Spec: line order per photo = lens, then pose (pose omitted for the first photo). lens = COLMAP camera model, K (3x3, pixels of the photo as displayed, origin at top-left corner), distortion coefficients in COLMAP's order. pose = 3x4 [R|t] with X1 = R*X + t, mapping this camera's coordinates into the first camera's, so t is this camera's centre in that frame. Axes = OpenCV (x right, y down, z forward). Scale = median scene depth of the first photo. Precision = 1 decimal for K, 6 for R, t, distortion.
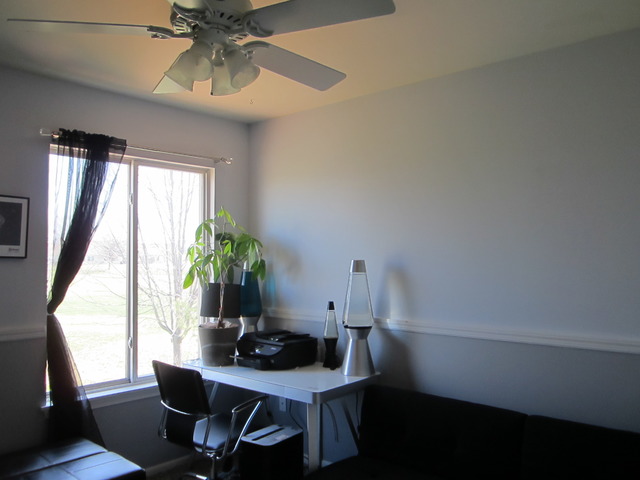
lens RADIAL K [[537.7, 0, 319.9], [0, 537.7, 239.2], [0, 0, 1]] dist [-0.010449, -0.042670]
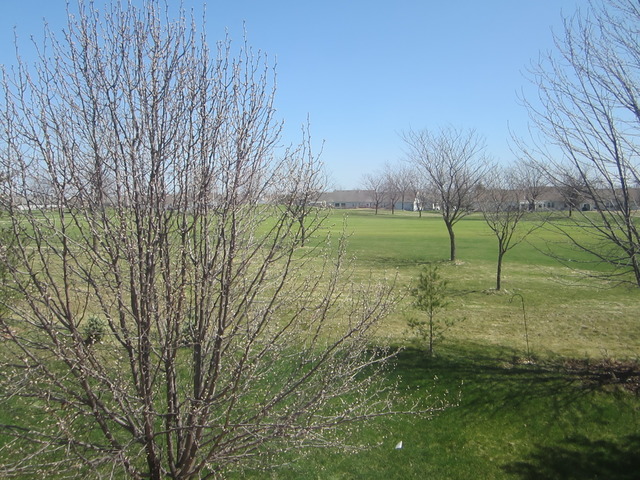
lens RADIAL K [[537.7, 0, 319.9], [0, 537.7, 240.1], [0, 0, 1]] dist [-0.010449, -0.042670]
pose [[0.688016, 0.041497, -0.724508, -0.080377], [0.030816, 0.995793, 0.086299, 0.013973], [0.725041, -0.081701, 0.683842, 0.202437]]
